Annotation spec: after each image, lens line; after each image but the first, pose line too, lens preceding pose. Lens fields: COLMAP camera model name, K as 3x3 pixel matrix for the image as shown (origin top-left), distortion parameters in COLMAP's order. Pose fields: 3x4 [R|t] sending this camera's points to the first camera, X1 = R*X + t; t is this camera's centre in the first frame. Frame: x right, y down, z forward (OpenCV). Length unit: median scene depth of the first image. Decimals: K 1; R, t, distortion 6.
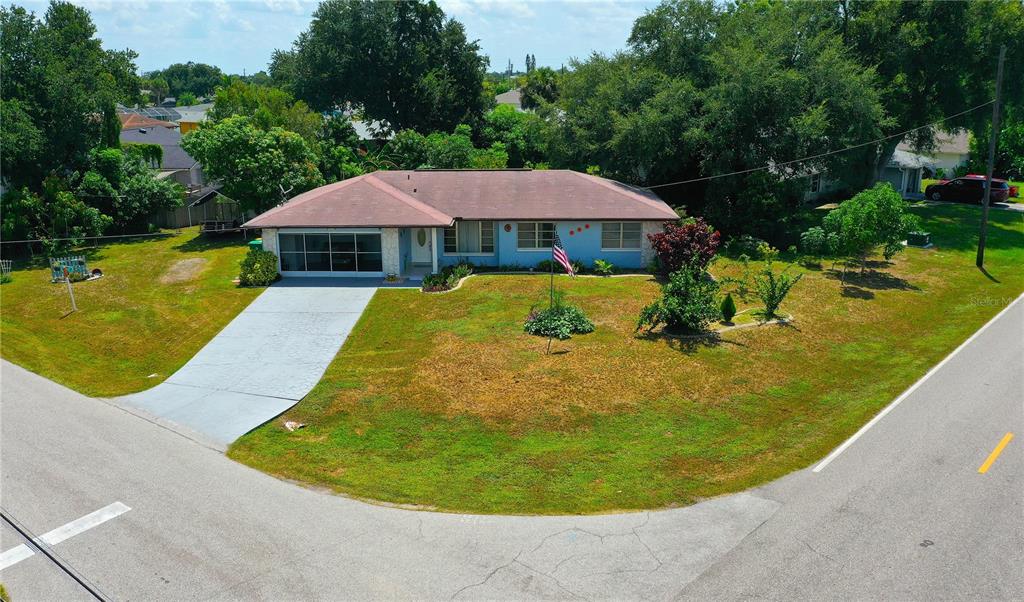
lens RADIAL K [[775.1, 0, 478.2], [0, 775.1, 297.8], [0, 0, 1]] dist [-0.002232, 0.000587]
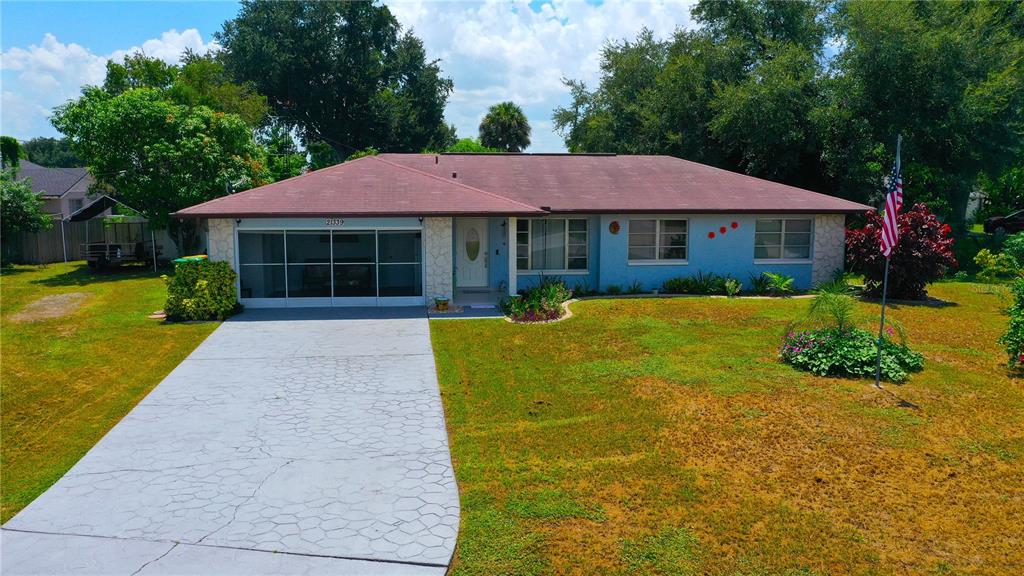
lens RADIAL K [[800.0, 0, 512.0], [0, 800.0, 288.0], [0, 0, 1]] dist [-0.003613, -0.005732]
pose [[0.985235, -0.010940, 0.170856, -0.155041], [0.031854, 0.992244, -0.120156, 0.033770], [-0.168216, 0.123825, 0.977942, 0.385567]]
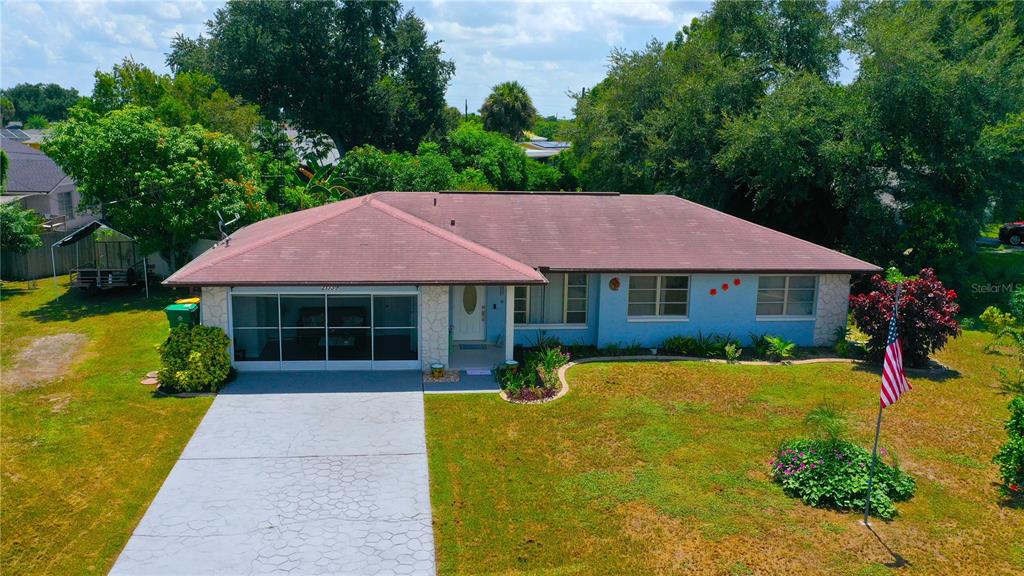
lens RADIAL K [[824.5, 0, 511.6], [0, 824.5, 295.1], [0, 0, 1]] dist [-0.003258, -0.005444]
pose [[0.985814, -0.002689, 0.167819, -0.152794], [0.013092, 0.998057, -0.060910, -0.042514], [-0.167329, 0.062243, 0.983934, 0.368218]]
